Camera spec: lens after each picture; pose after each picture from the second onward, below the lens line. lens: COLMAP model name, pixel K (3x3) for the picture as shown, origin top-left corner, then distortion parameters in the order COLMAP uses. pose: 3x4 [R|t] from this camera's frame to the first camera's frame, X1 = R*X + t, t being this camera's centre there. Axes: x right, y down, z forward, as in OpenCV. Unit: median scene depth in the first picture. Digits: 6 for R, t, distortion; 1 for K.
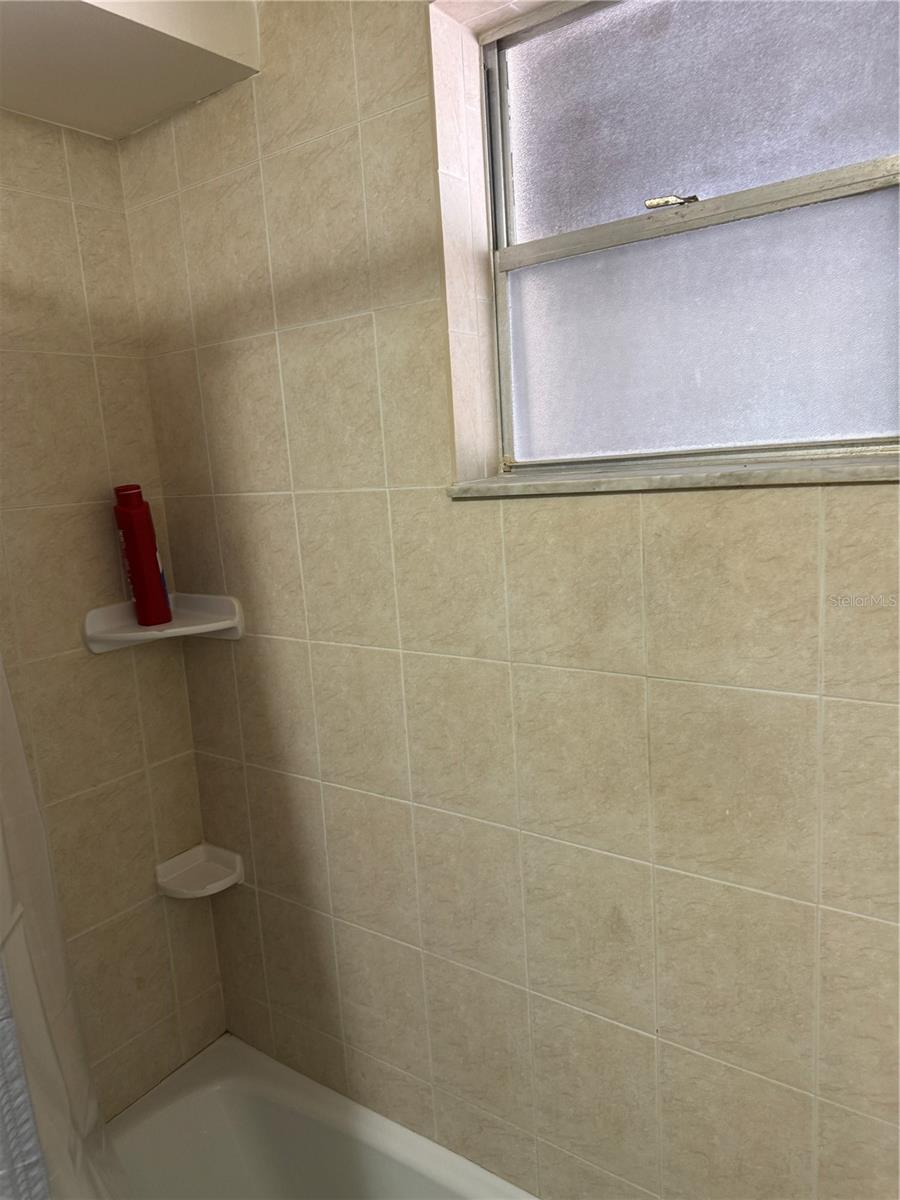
lens RADIAL K [[840.8, 0, 446.8], [0, 840.8, 603.5], [0, 0, 1]] dist [0.142901, -0.233363]
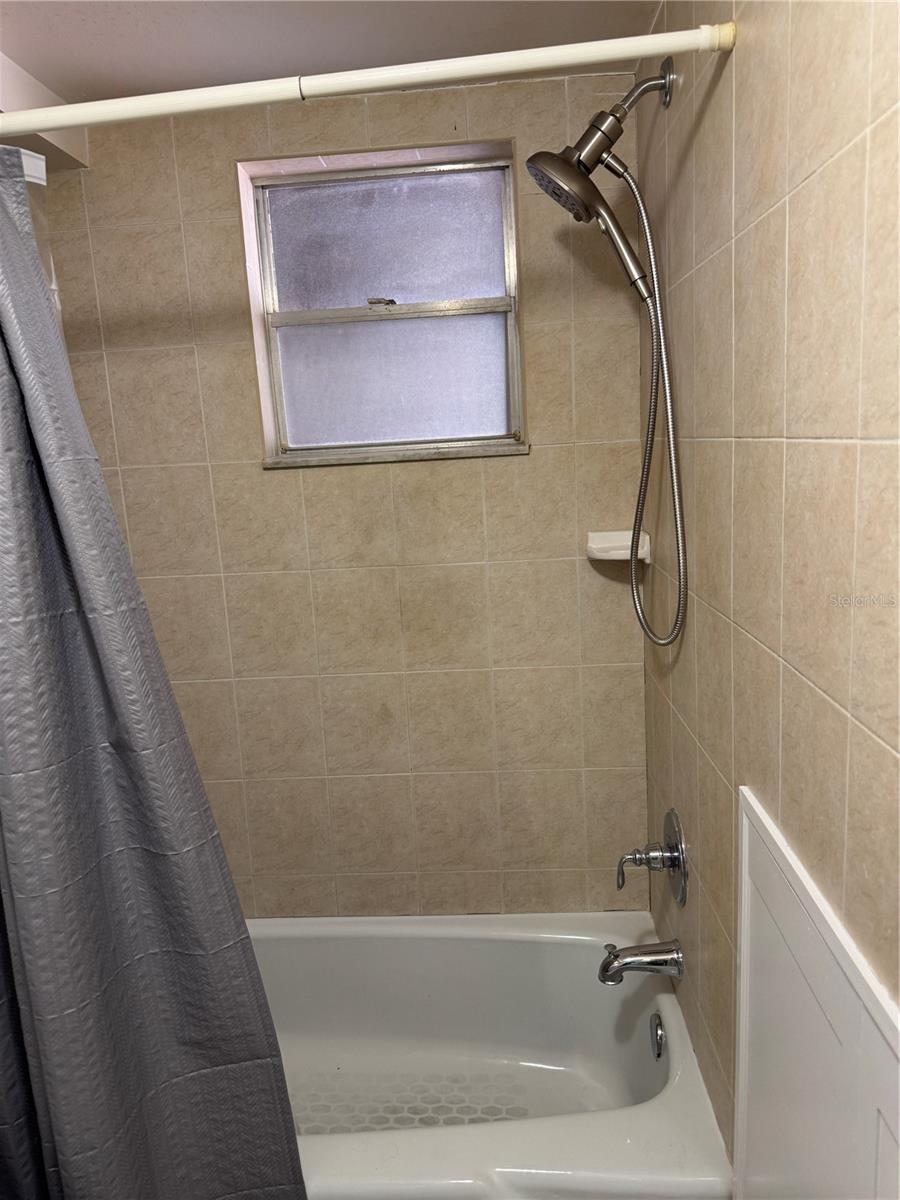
lens RADIAL K [[840.8, 0, 446.8], [0, 840.8, 603.5], [0, 0, 1]] dist [0.142901, -0.233363]
pose [[0.845062, -0.085885, 0.527725, -0.574314], [0.091876, 0.995659, 0.014915, 0.135986], [-0.526715, 0.035881, 0.849285, -0.524192]]
